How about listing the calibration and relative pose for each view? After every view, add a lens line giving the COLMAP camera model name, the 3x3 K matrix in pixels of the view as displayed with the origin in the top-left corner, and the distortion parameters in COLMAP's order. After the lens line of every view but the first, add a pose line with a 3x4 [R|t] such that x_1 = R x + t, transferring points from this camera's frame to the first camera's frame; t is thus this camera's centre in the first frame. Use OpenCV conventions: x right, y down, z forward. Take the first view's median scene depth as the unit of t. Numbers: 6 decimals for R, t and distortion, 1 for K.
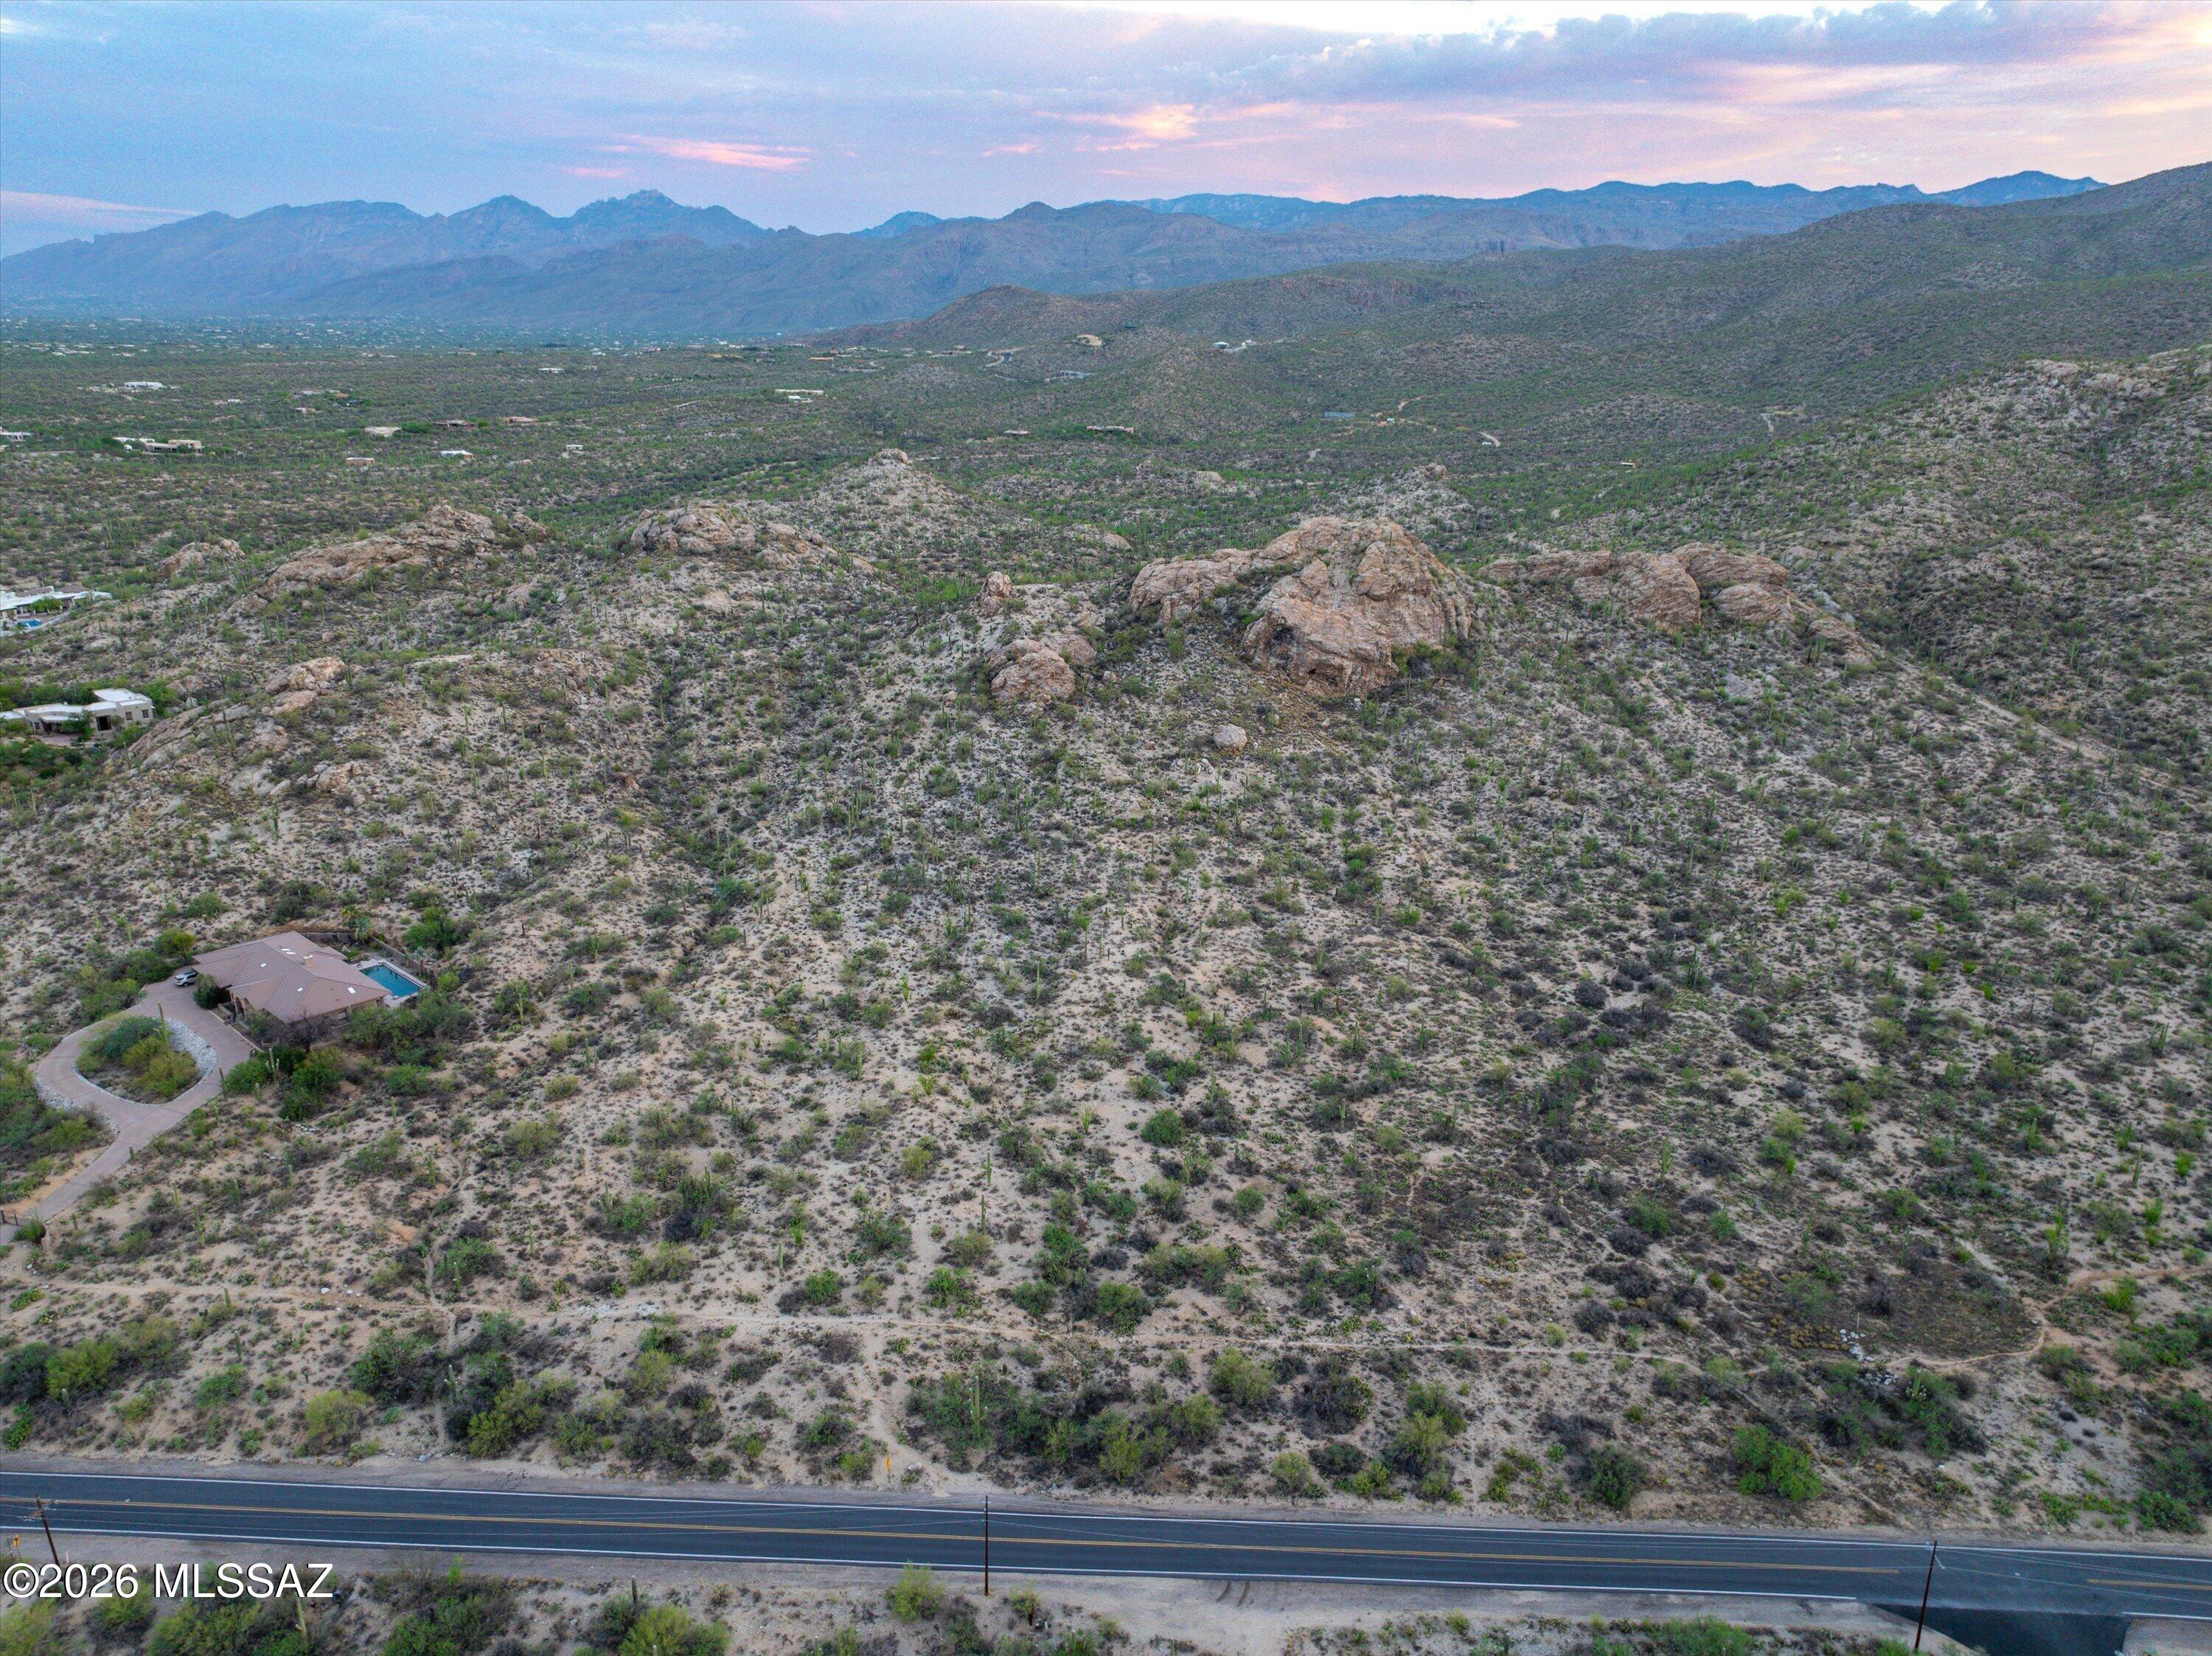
lens RADIAL K [[1526.0, 0, 1104.7], [0, 1526.0, 844.3], [0, 0, 1]] dist [0.000751, 0.017102]
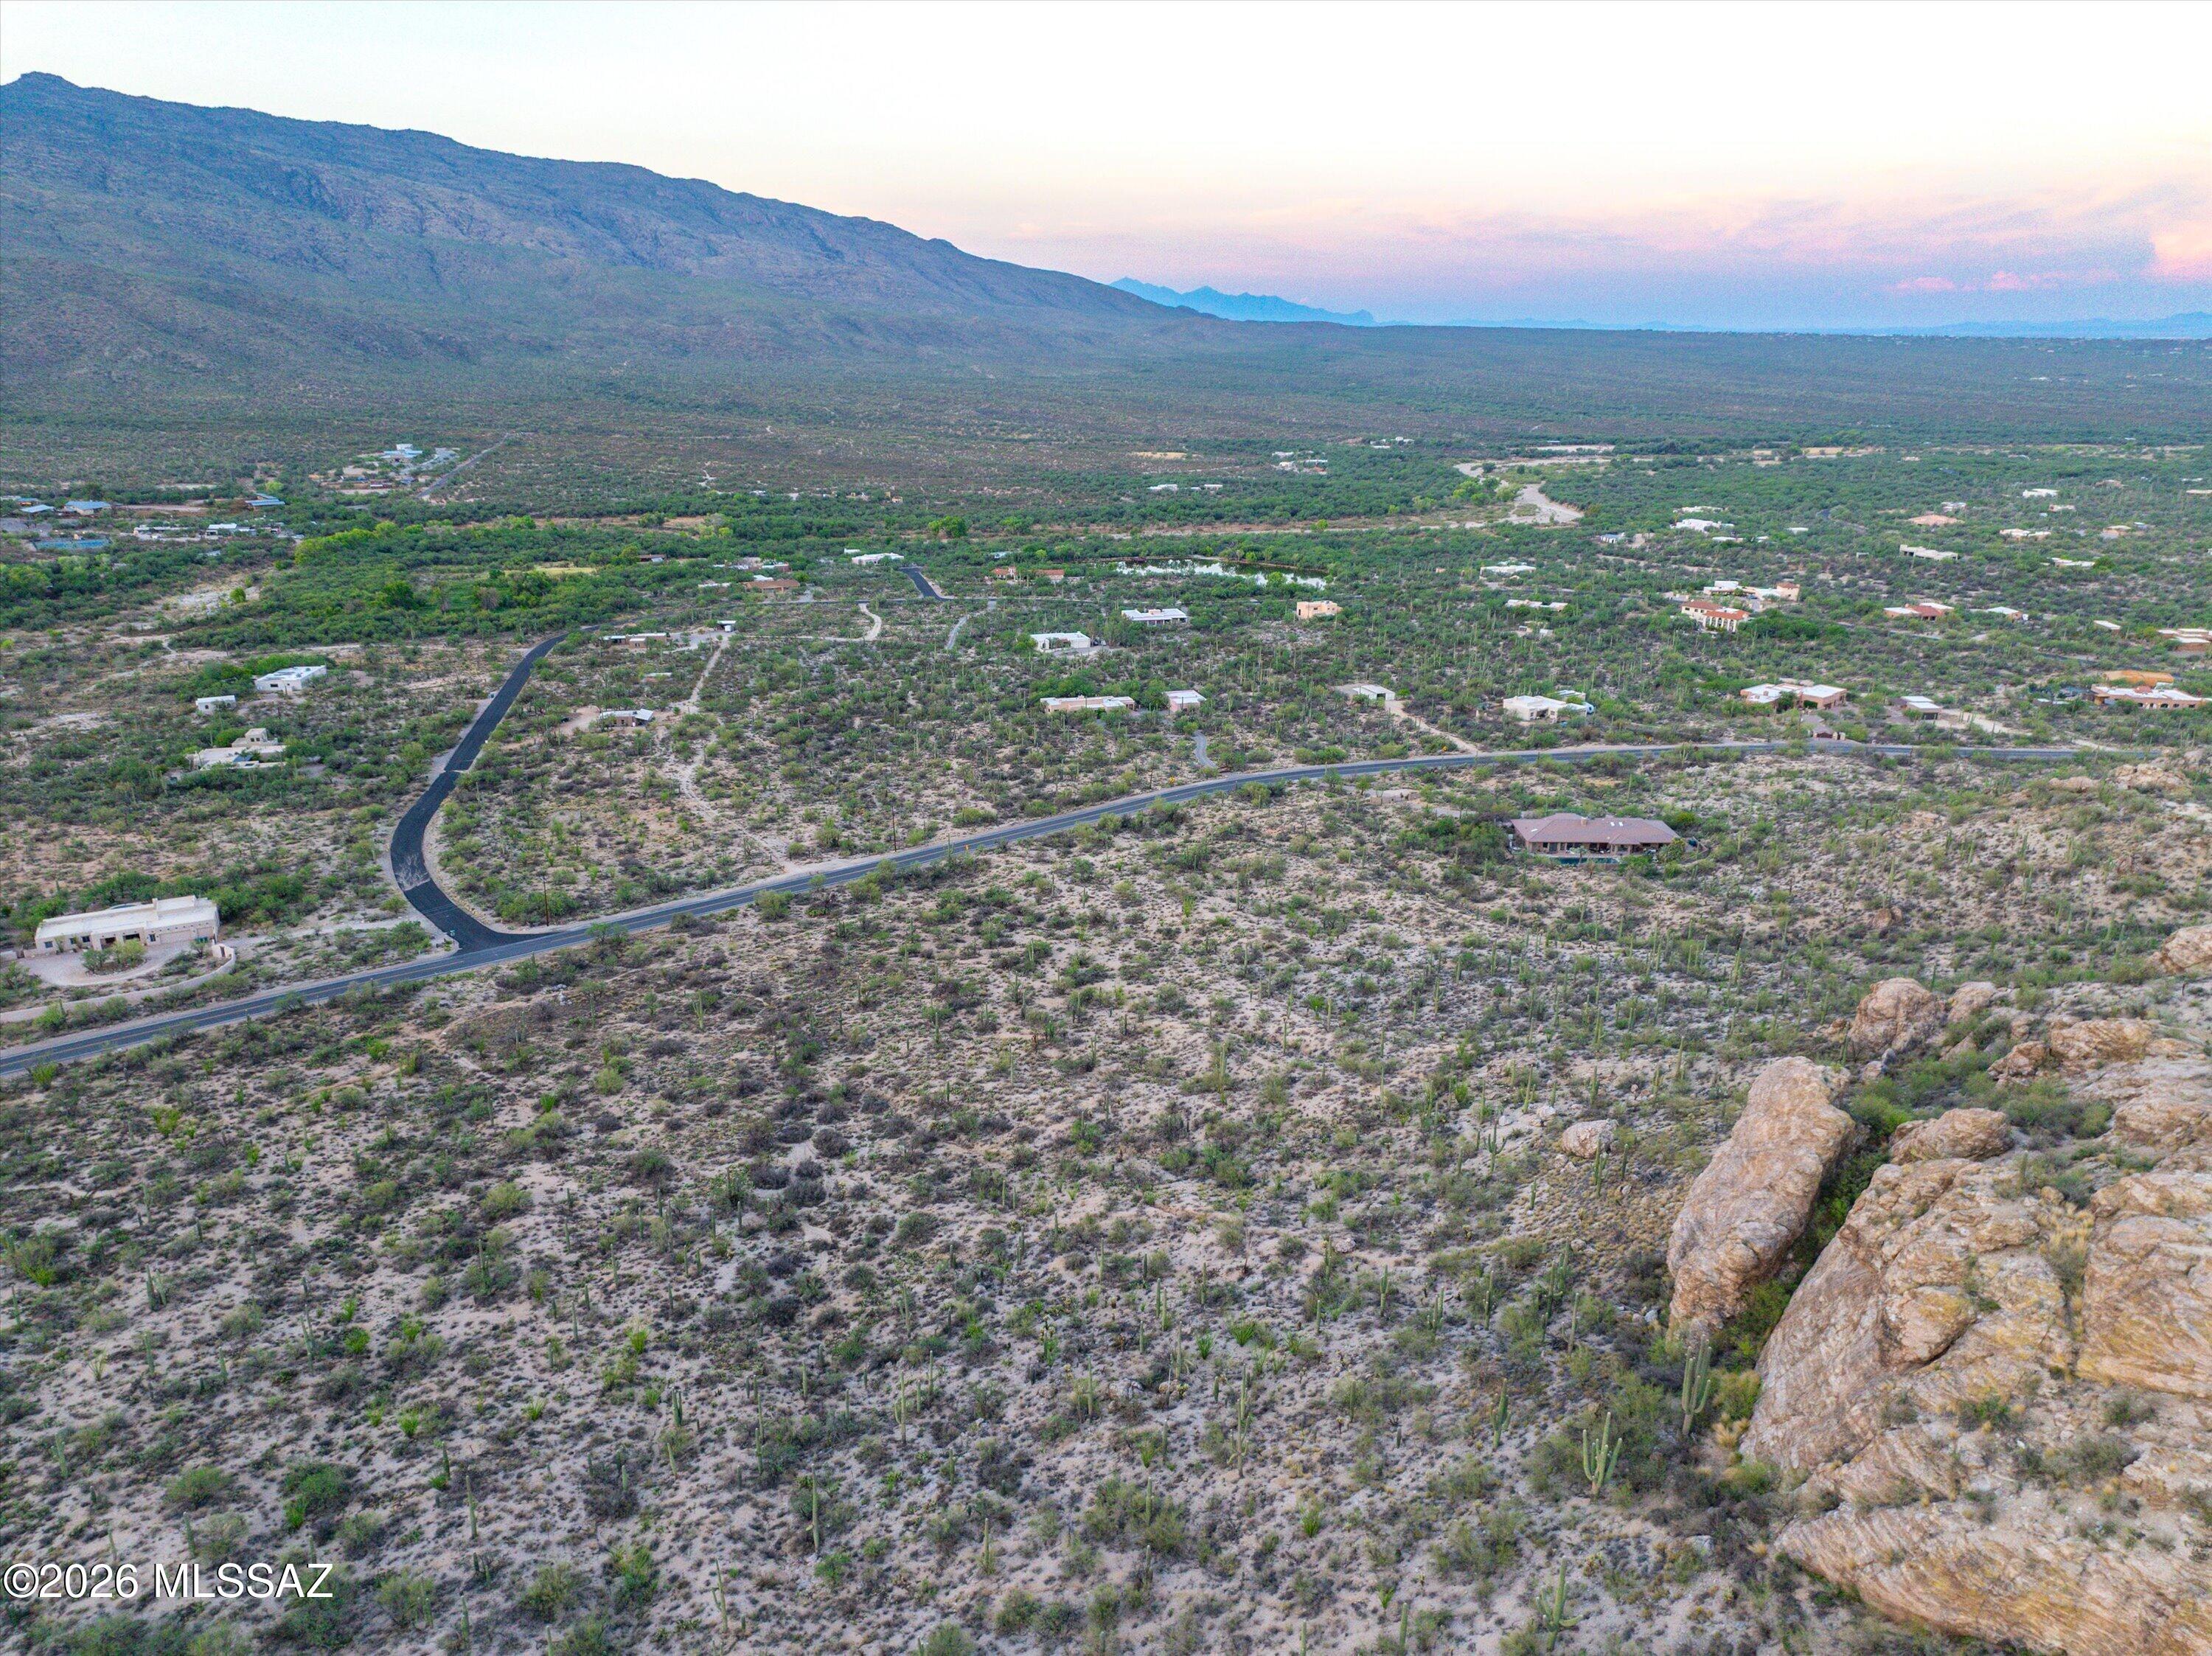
lens RADIAL K [[1526.0, 0, 1104.7], [0, 1526.0, 844.3], [0, 0, 1]] dist [0.000751, 0.017102]
pose [[-0.752593, 0.181068, -0.633102, 0.778661], [-0.237648, 0.821966, 0.517586, -0.570954], [0.614107, 0.539987, -0.575575, 1.621275]]
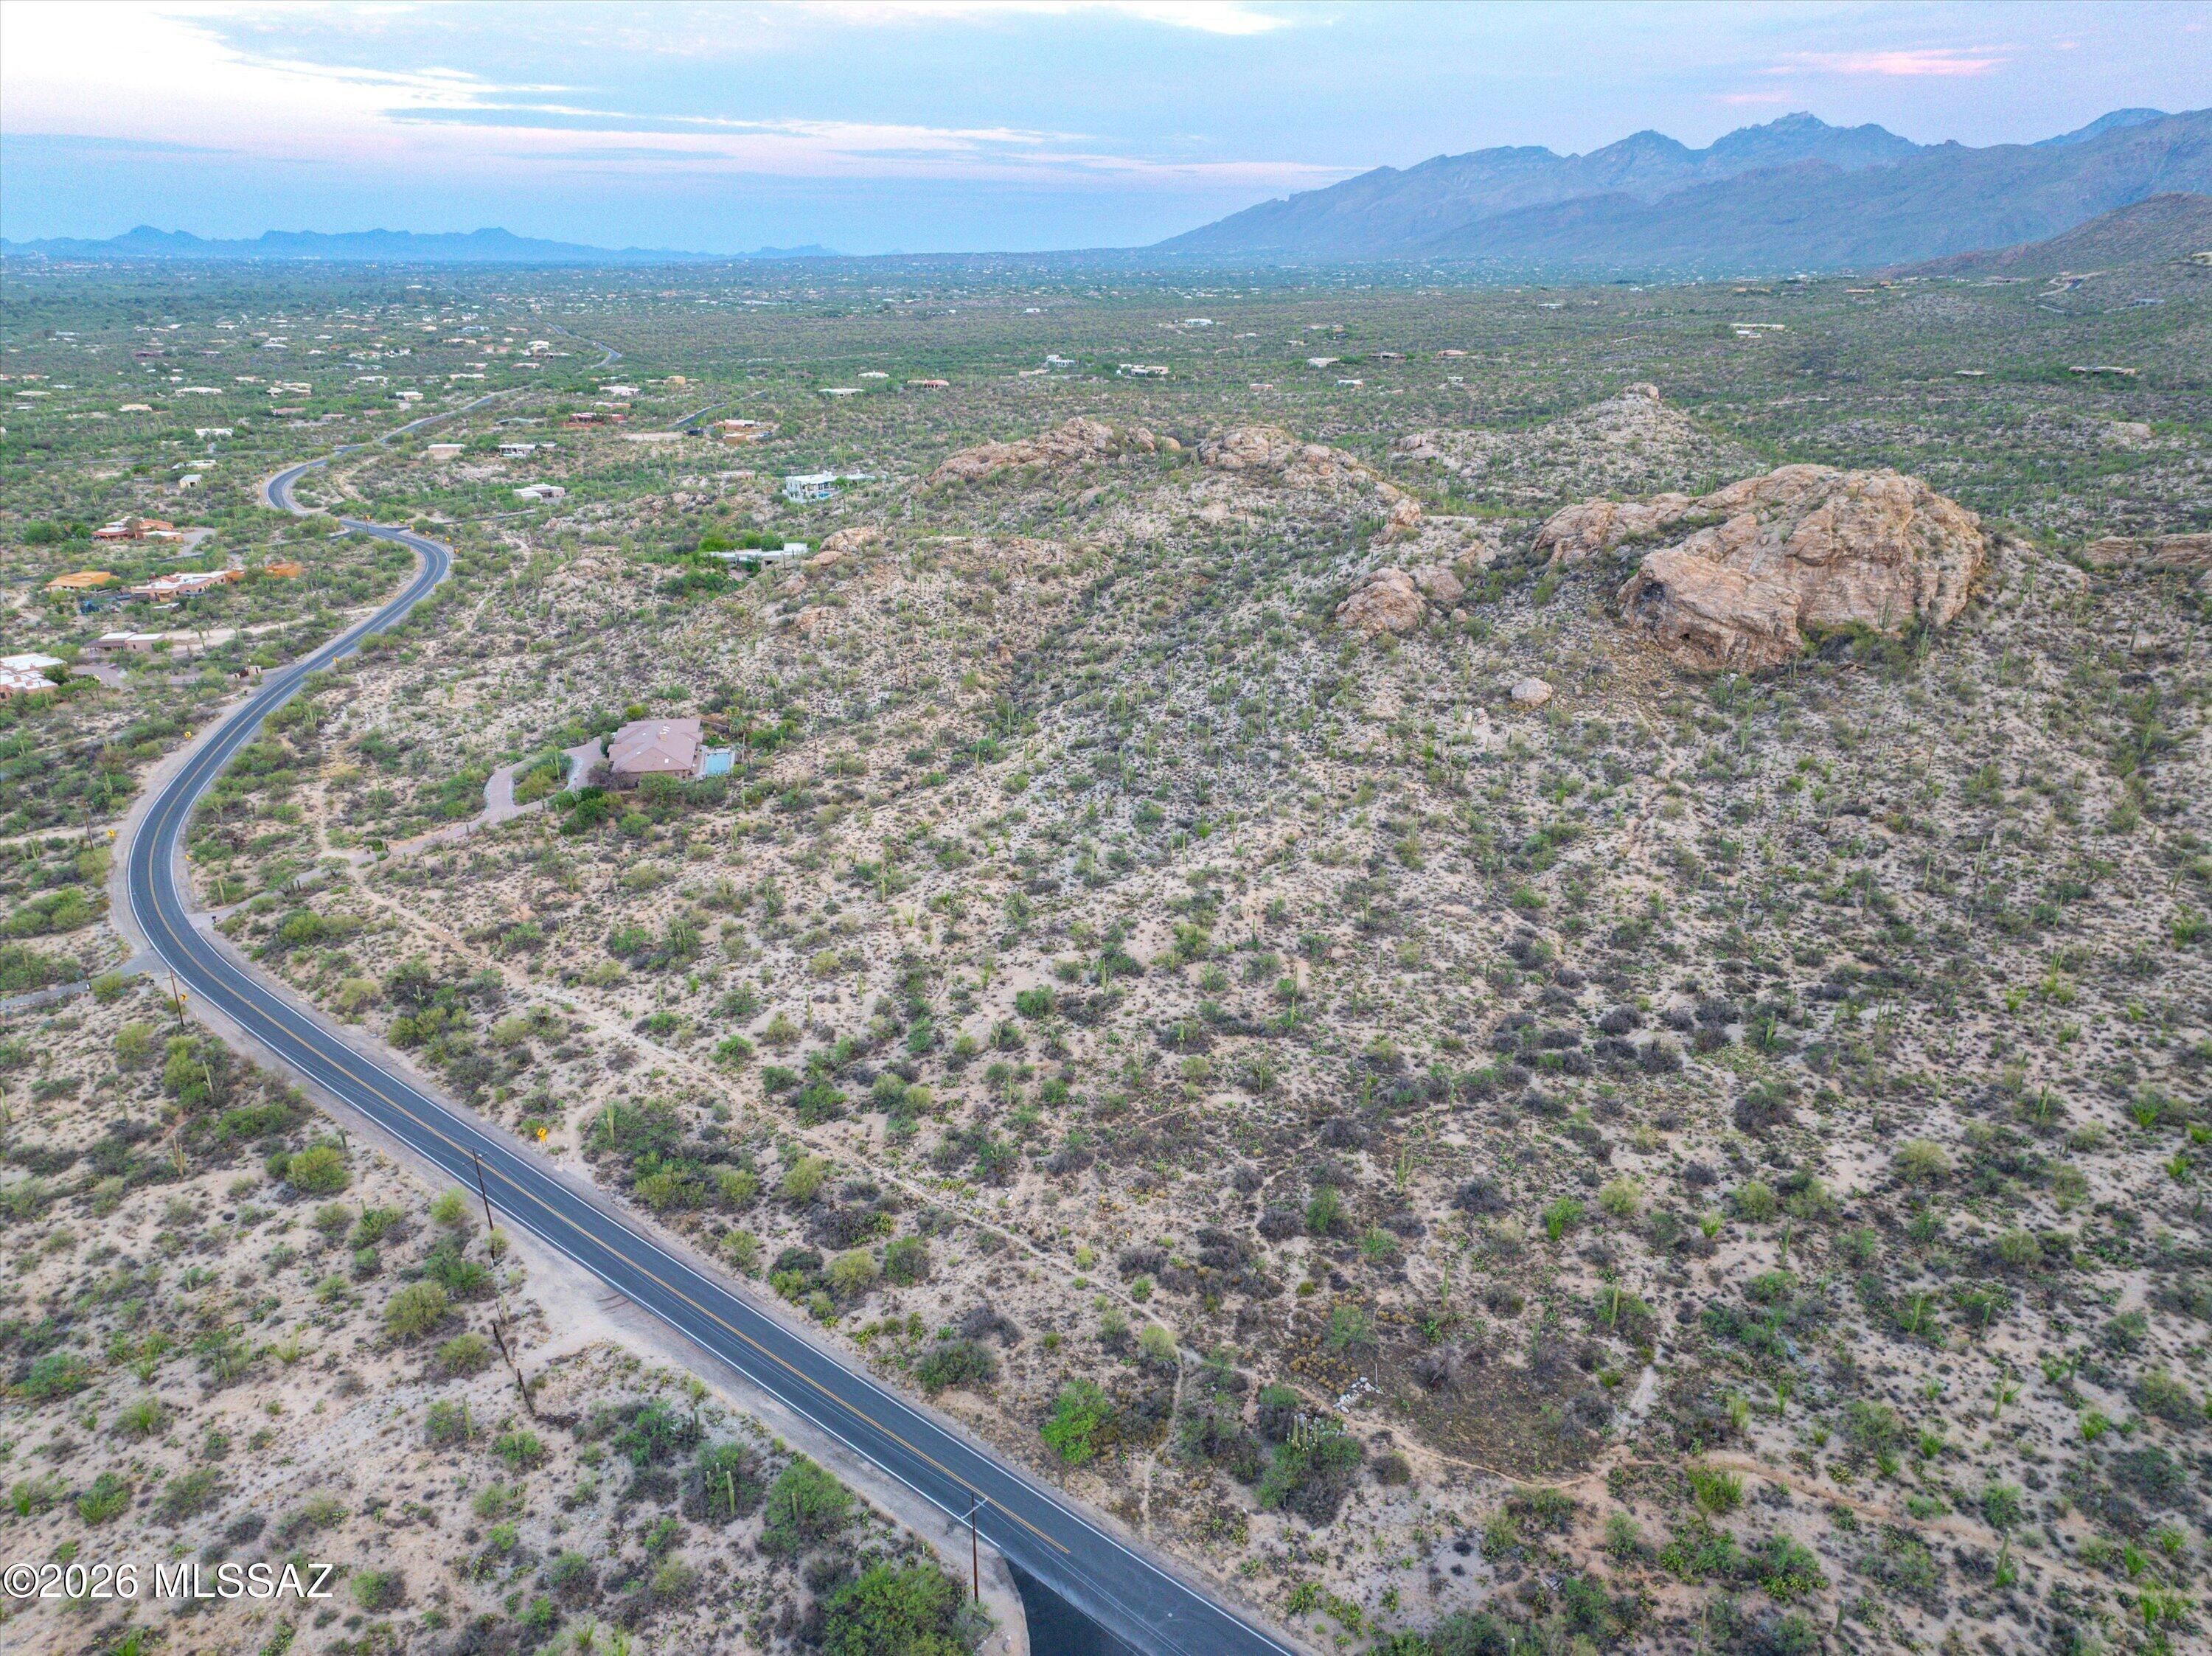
lens RADIAL K [[1526.0, 0, 1104.7], [0, 1526.0, 844.3], [0, 0, 1]] dist [0.000751, 0.017102]
pose [[0.786194, 0.200480, -0.584557, 0.616253], [-0.178902, 0.979247, 0.095231, -0.030006], [0.591517, 0.029708, 0.805745, 0.146677]]
